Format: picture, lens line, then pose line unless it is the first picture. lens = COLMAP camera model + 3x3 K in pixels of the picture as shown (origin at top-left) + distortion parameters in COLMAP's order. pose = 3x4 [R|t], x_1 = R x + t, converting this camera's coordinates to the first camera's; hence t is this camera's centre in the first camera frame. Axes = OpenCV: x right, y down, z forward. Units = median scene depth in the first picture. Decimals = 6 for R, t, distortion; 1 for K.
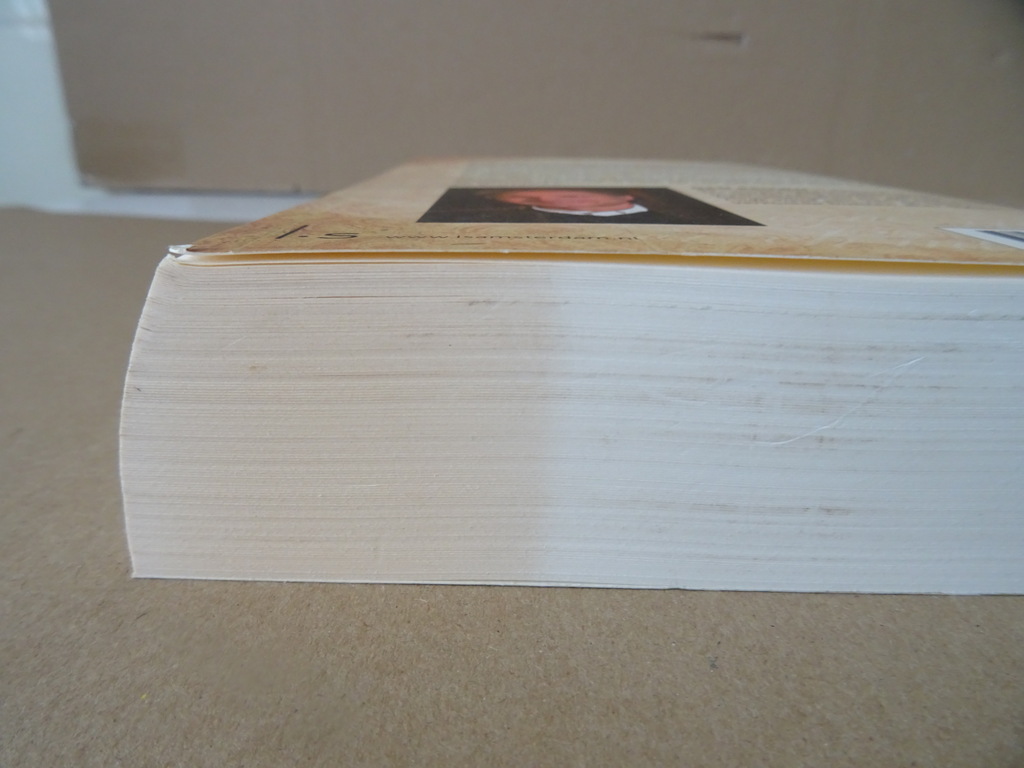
lens RADIAL K [[732.7, 0, 507.0], [0, 732.7, 375.4], [0, 0, 1]] dist [0.022359, -0.020826]
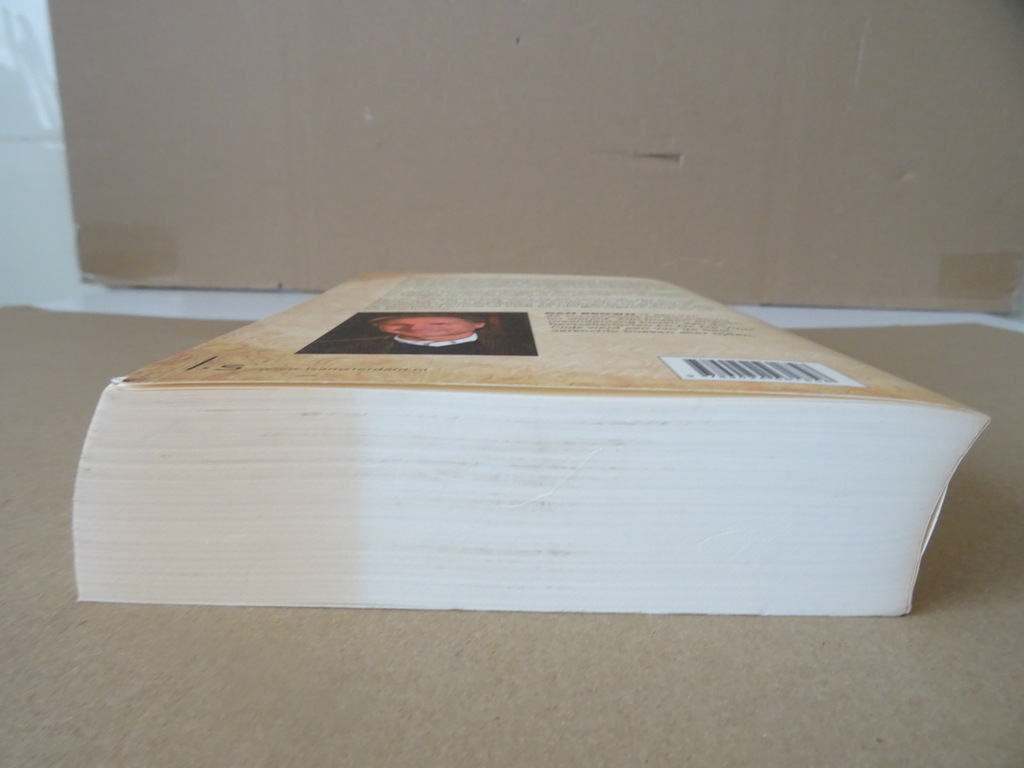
lens RADIAL K [[732.7, 0, 503.5], [0, 732.7, 378.3], [0, 0, 1]] dist [0.022359, -0.020826]
pose [[0.999999, -0.000680, -0.000990, 0.348596], [0.000568, 0.994066, -0.108776, -0.004183], [0.001058, 0.108776, 0.994066, -0.516772]]
